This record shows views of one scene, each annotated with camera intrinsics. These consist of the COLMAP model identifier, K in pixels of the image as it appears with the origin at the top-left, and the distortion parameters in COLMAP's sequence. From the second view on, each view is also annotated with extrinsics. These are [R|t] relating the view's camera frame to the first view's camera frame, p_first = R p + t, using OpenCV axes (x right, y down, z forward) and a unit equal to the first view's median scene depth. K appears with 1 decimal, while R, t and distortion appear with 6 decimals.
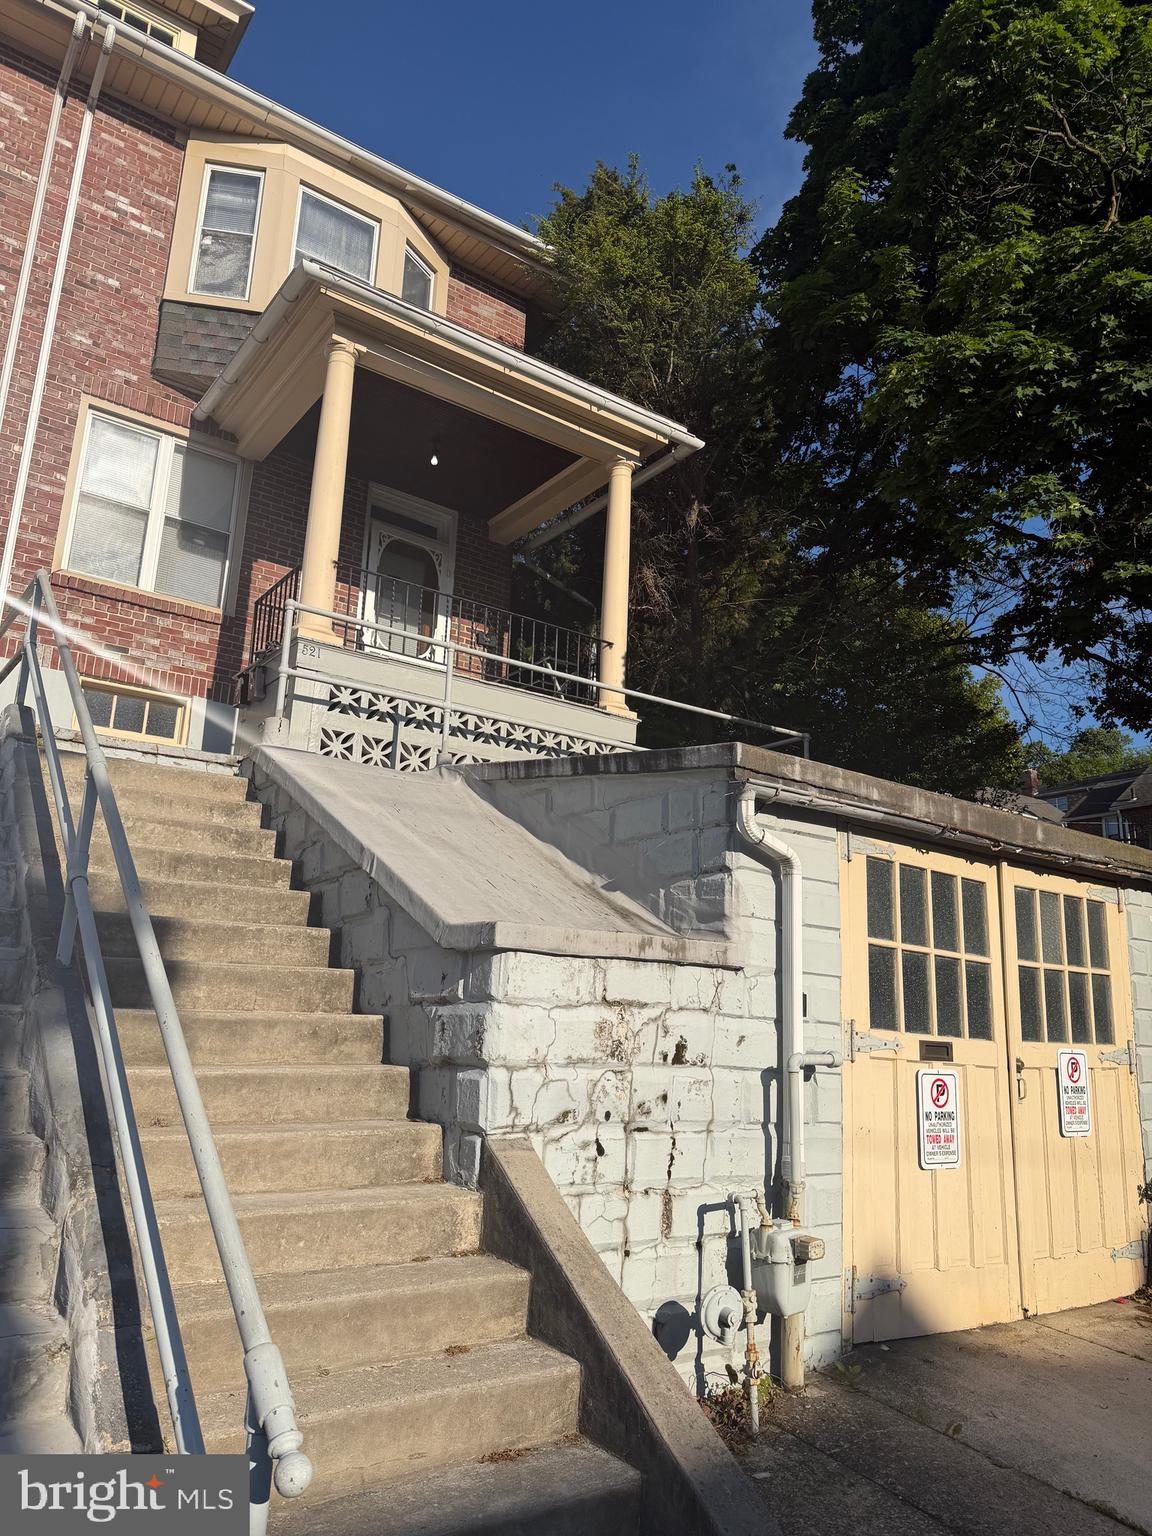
lens RADIAL K [[1085.6, 0, 574.9], [0, 1085.6, 791.0], [0, 0, 1]] dist [0.030157, -0.039967]
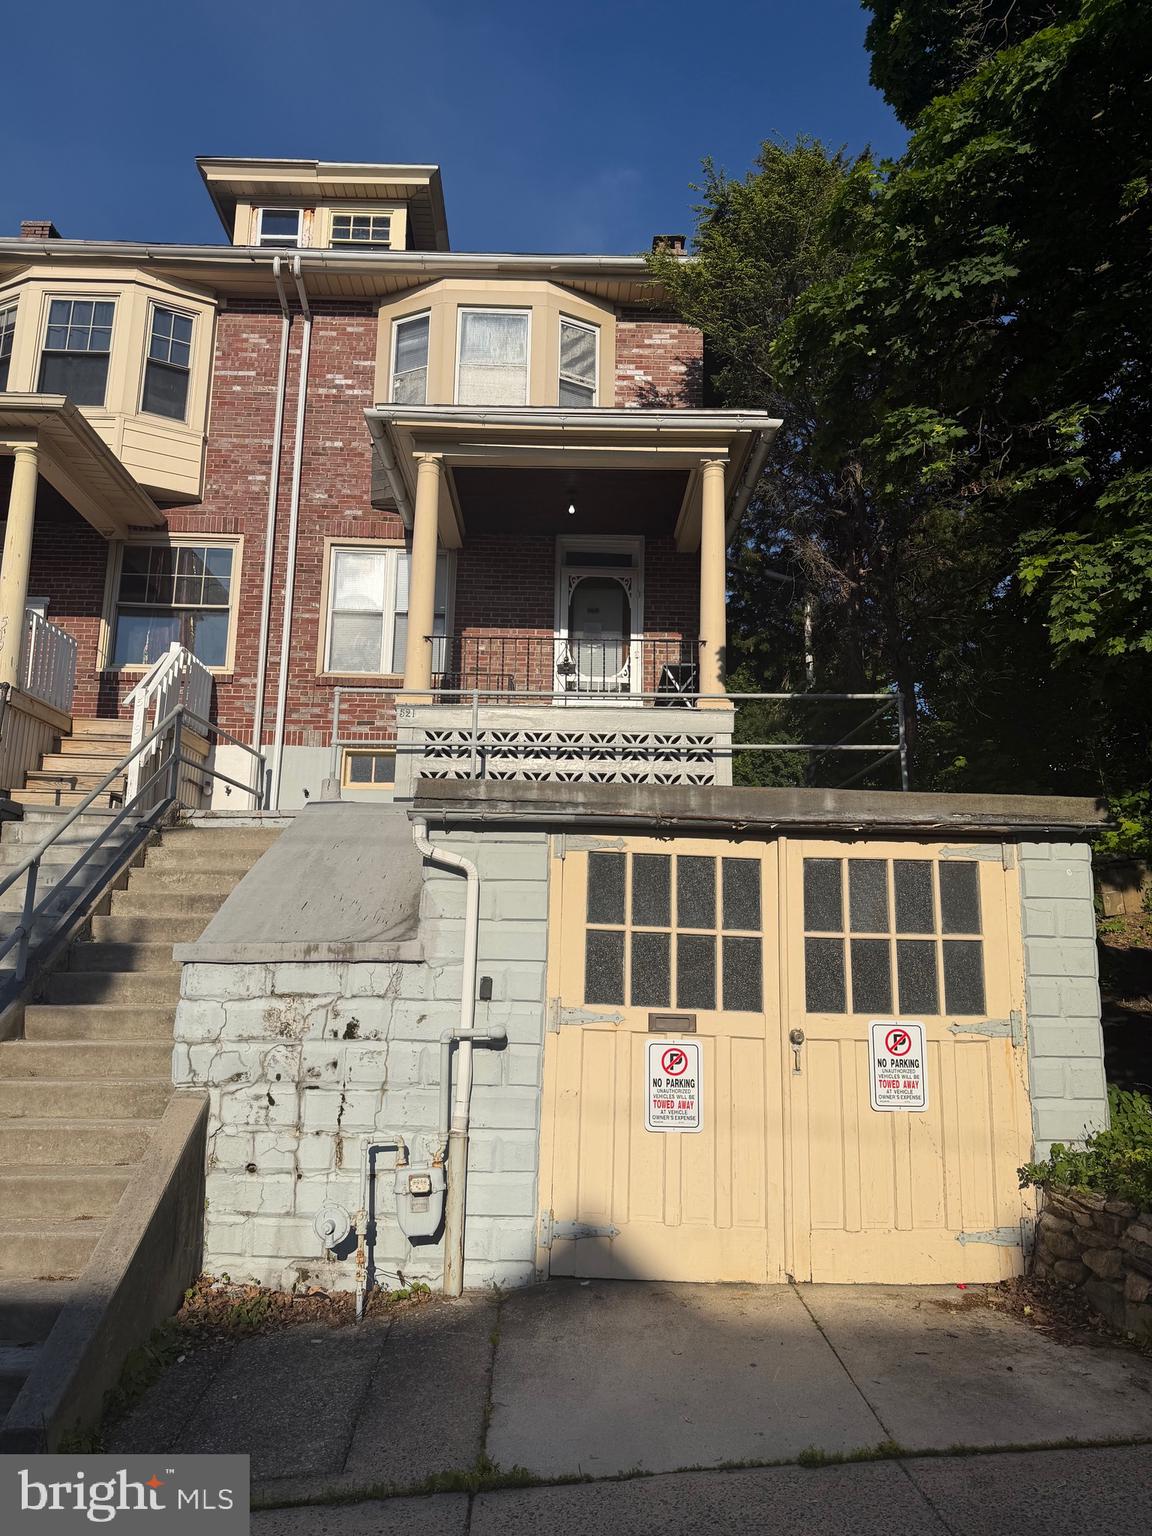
lens RADIAL K [[1085.6, 0, 577.9], [0, 1085.6, 797.3], [0, 0, 1]] dist [0.030157, -0.039967]
pose [[0.823683, -0.122326, -0.553699, 0.580810], [0.140803, 0.989994, -0.009255, 0.008210], [0.549291, -0.070340, 0.832665, 0.045278]]
